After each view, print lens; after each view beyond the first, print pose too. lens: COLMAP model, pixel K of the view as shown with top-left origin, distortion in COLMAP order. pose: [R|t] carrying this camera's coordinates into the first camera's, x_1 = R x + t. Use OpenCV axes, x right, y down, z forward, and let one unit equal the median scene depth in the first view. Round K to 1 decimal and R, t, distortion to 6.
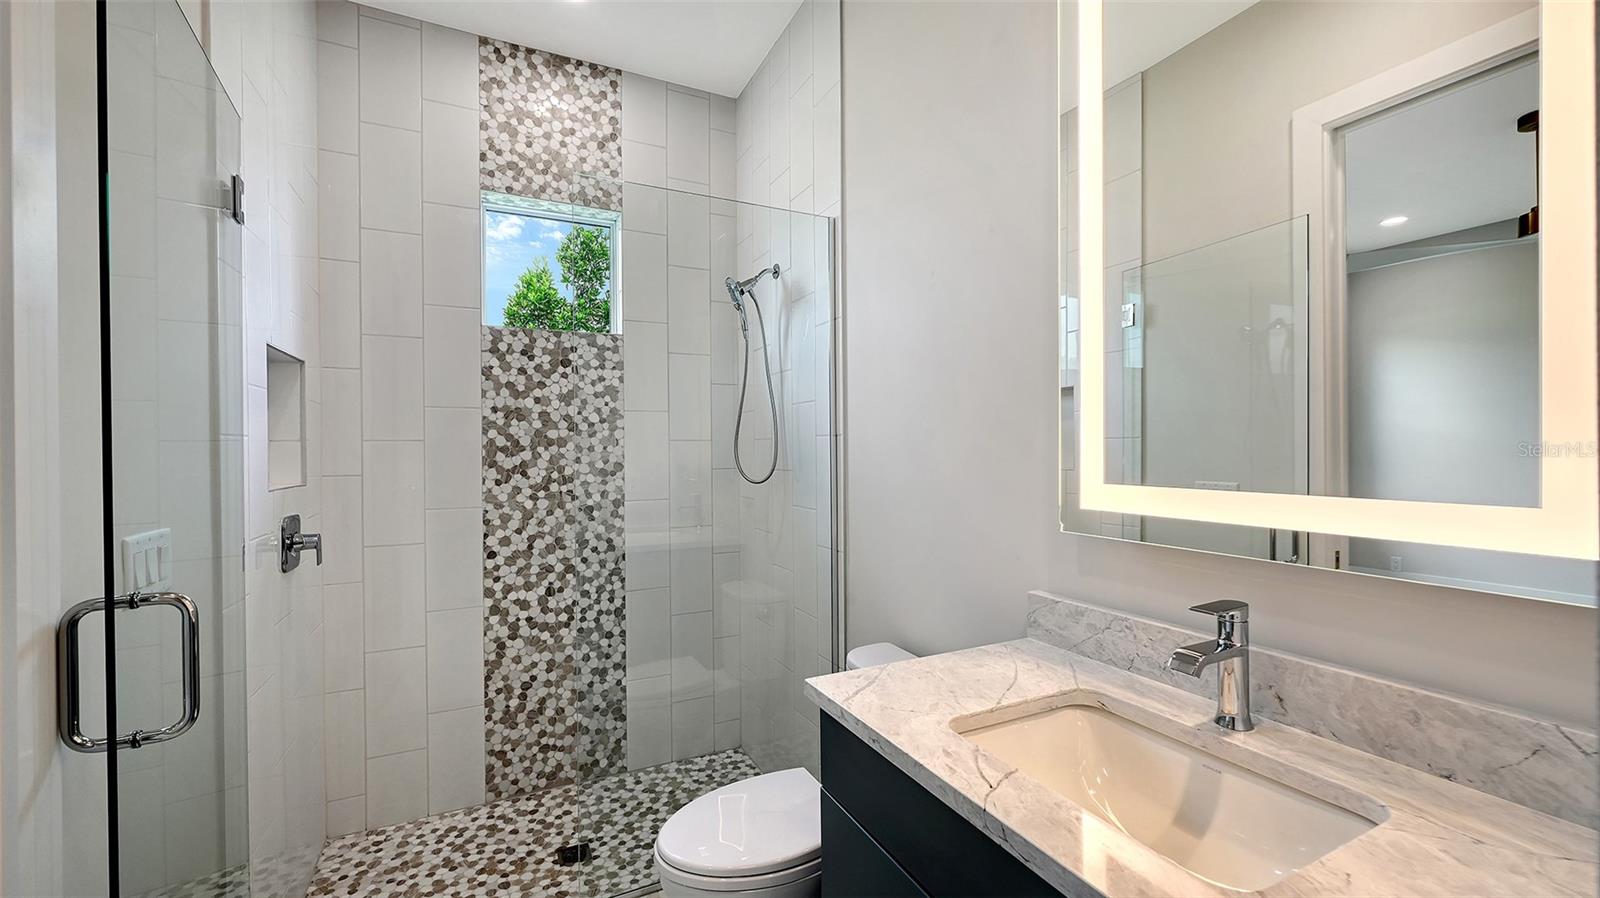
lens RADIAL K [[638.1, 0, 805.0], [0, 638.1, 450.3], [0, 0, 1]] dist [-0.002308, 0.000524]
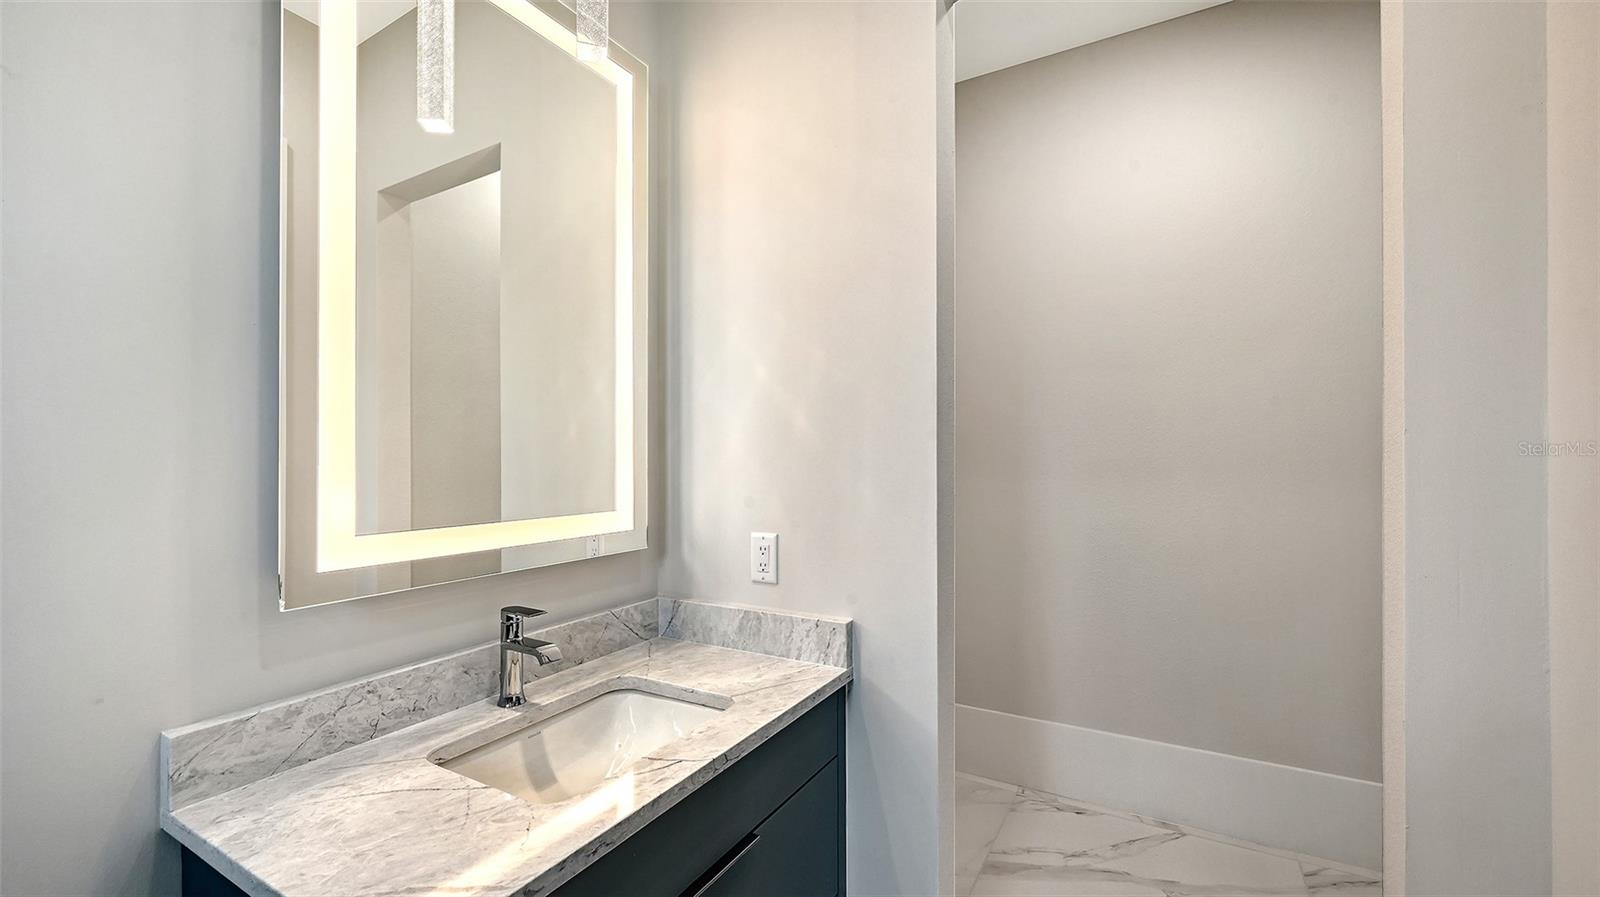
lens RADIAL K [[638.1, 0, 805.9], [0, 638.1, 453.9], [0, 0, 1]] dist [-0.002308, 0.000524]
pose [[-0.552990, 0.018018, 0.832993, -0.876755], [0.017371, 0.999798, -0.010094, -0.058839], [-0.833007, 0.008888, -0.553191, 1.441204]]
